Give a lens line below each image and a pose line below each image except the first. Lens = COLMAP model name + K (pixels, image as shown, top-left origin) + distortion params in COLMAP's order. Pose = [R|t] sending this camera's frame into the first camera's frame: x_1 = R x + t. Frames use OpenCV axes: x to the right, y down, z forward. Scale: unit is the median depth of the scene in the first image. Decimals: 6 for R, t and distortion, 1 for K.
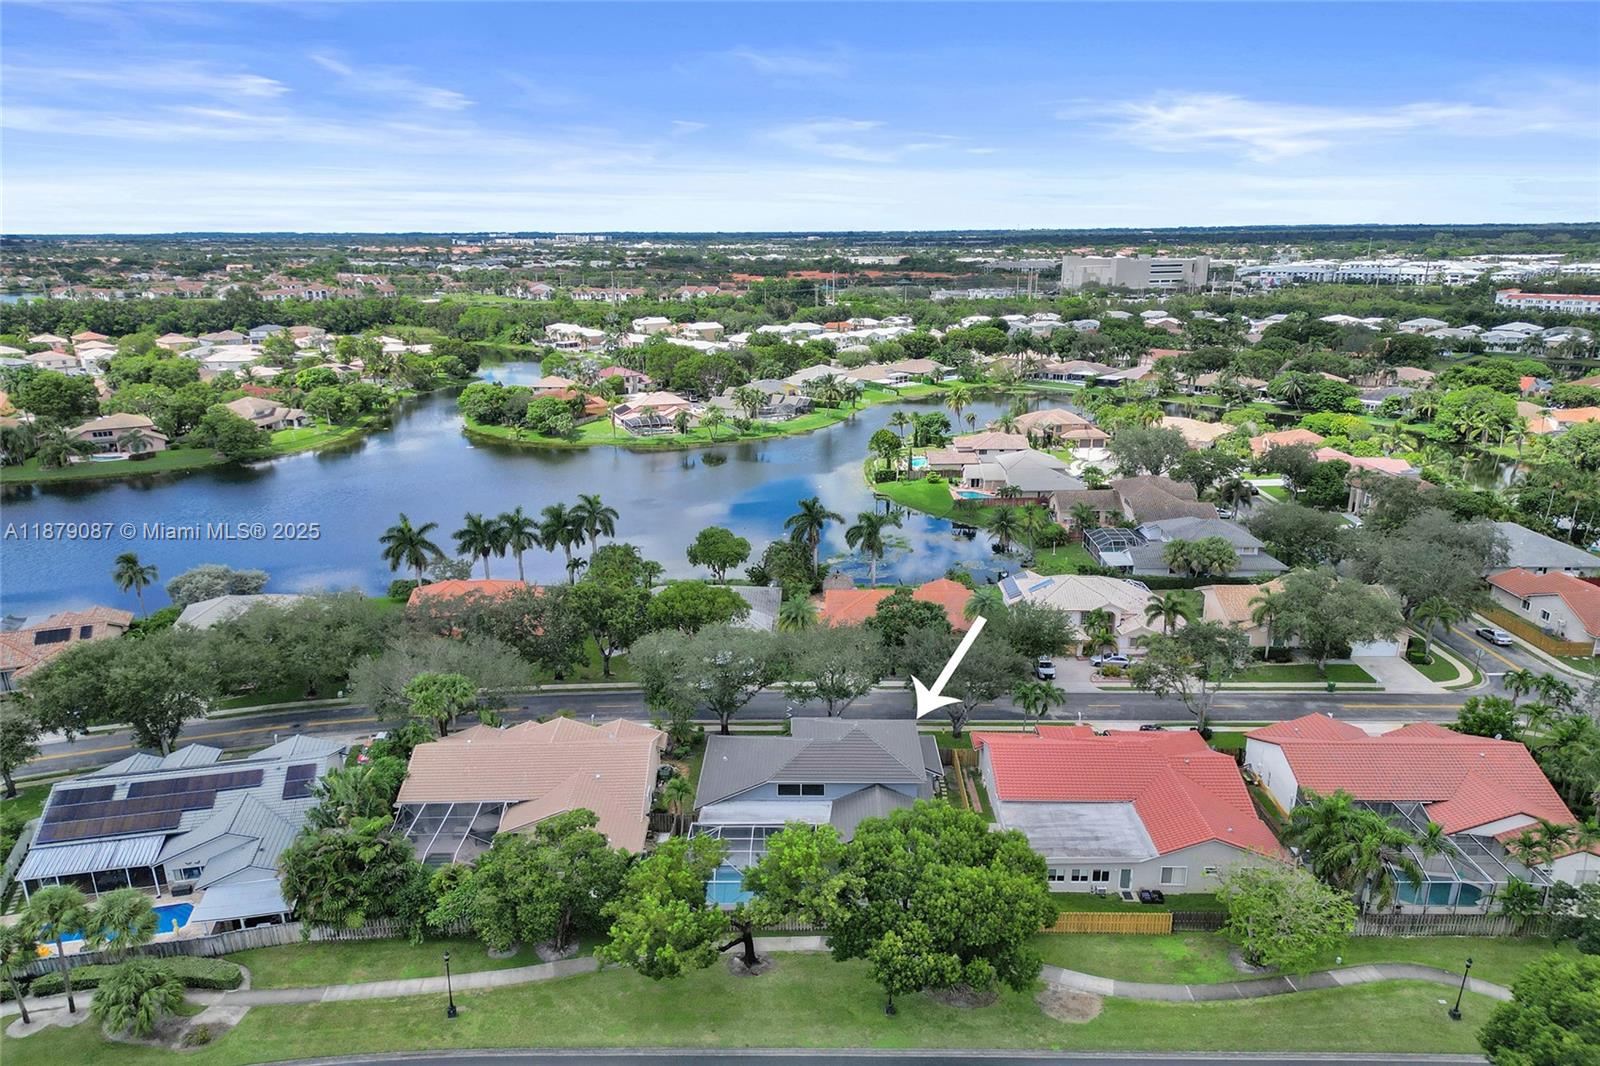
lens RADIAL K [[1000.2, 0, 800.0], [0, 1000.2, 533.0], [0, 0, 1]] dist [0.054695, -0.032895]
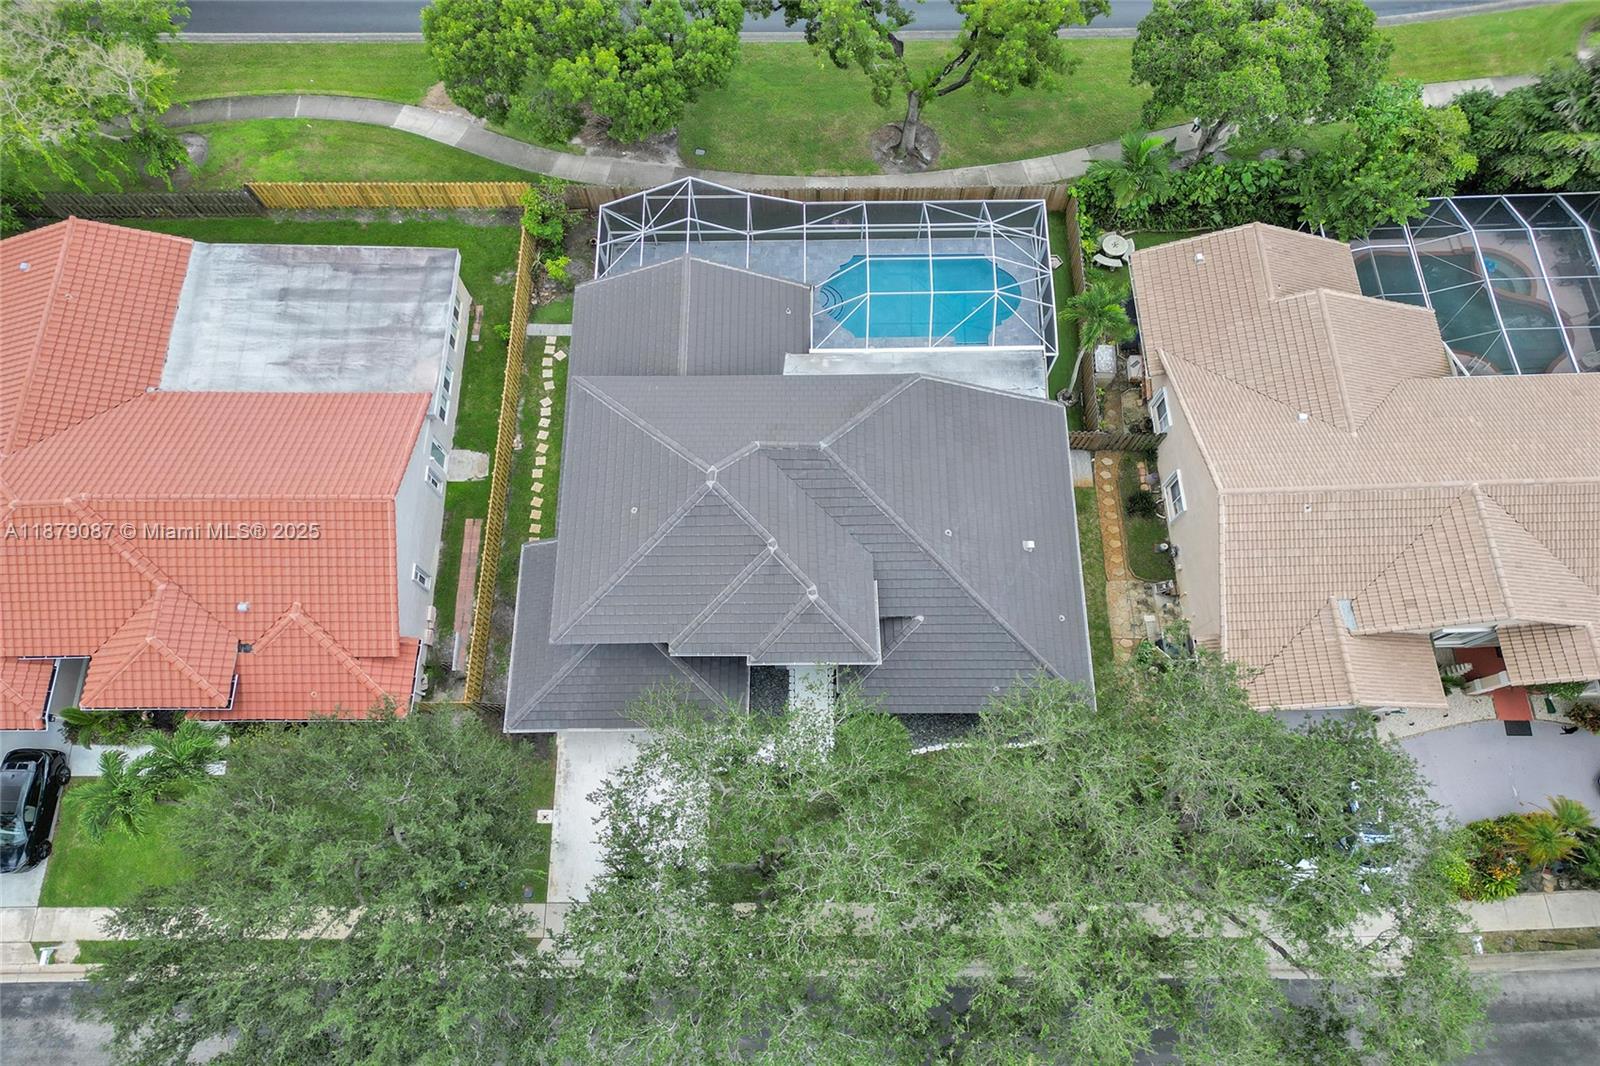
lens RADIAL K [[1000.2, 0, 800.0], [0, 1000.2, 533.0], [0, 0, 1]] dist [0.054695, -0.032895]
pose [[-0.999650, 0.024187, 0.010718, 0.010823], [0.011815, 0.045665, 0.998887, -0.123941], [0.023671, 0.998664, -0.045935, 0.642381]]
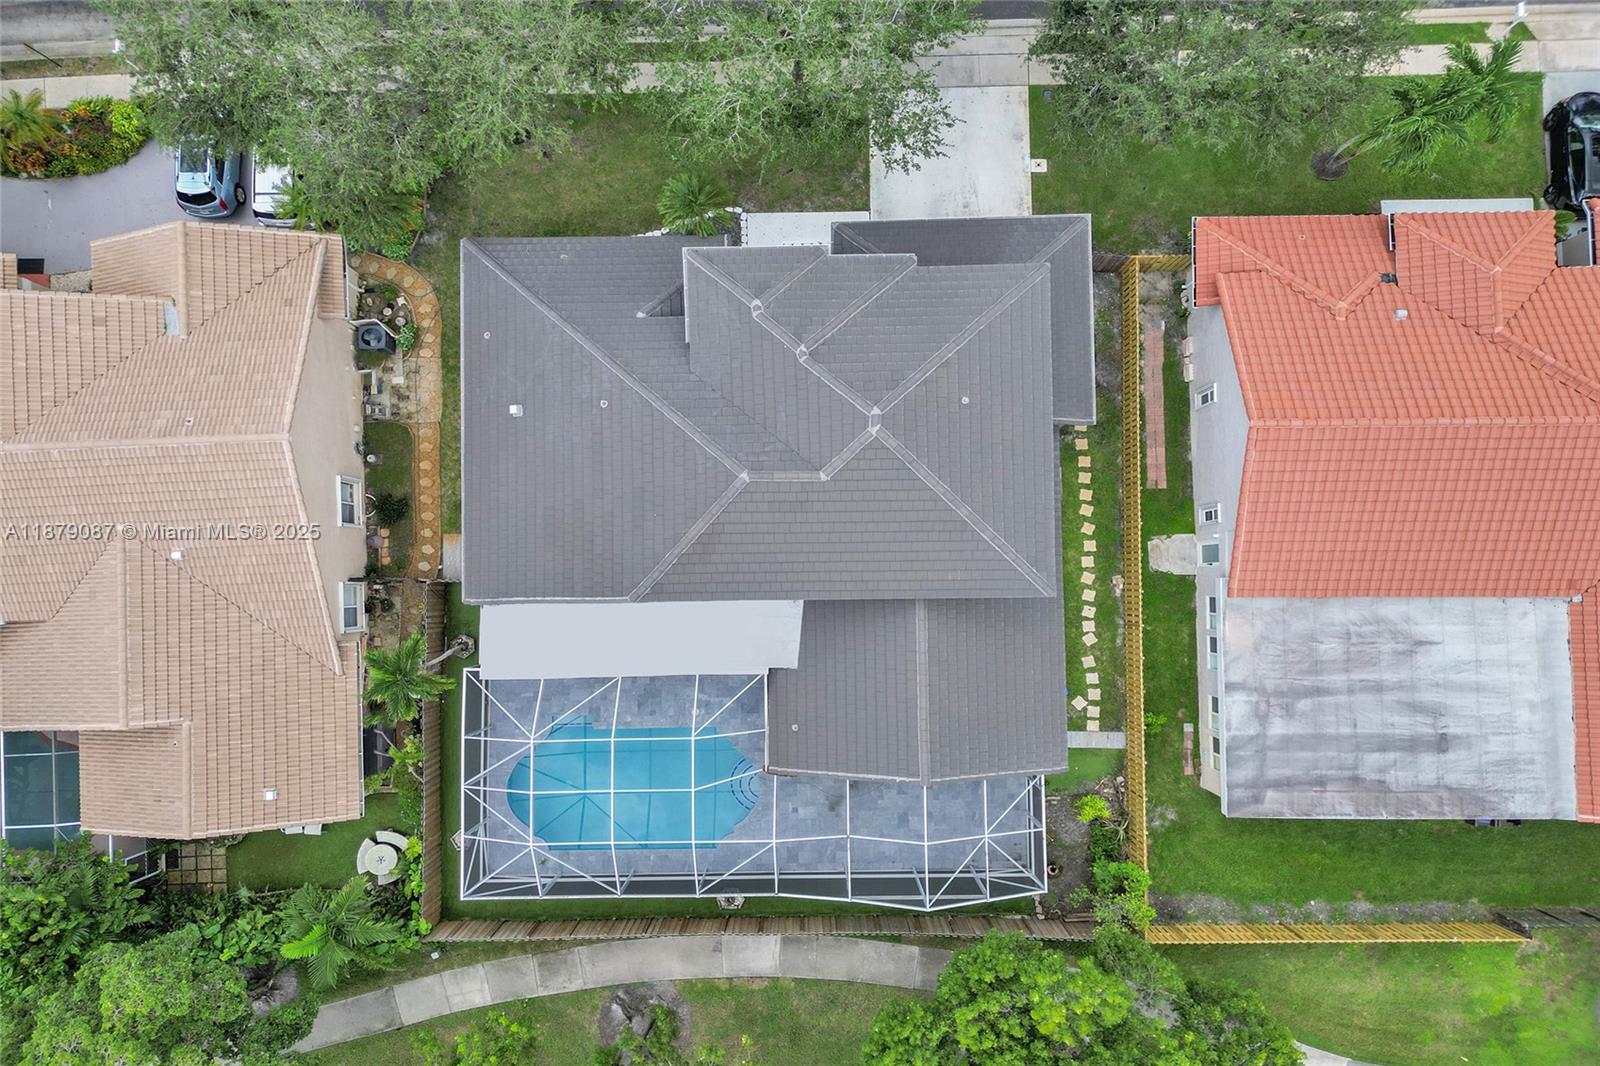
lens RADIAL K [[1000.2, 0, 800.0], [0, 1000.2, 533.0], [0, 0, 1]] dist [0.054695, -0.032895]
pose [[0.999462, -0.032786, -0.001143, 0.018708], [0.011950, 0.331395, 0.943416, -0.069117], [-0.030552, -0.942922, 0.331608, 0.528091]]
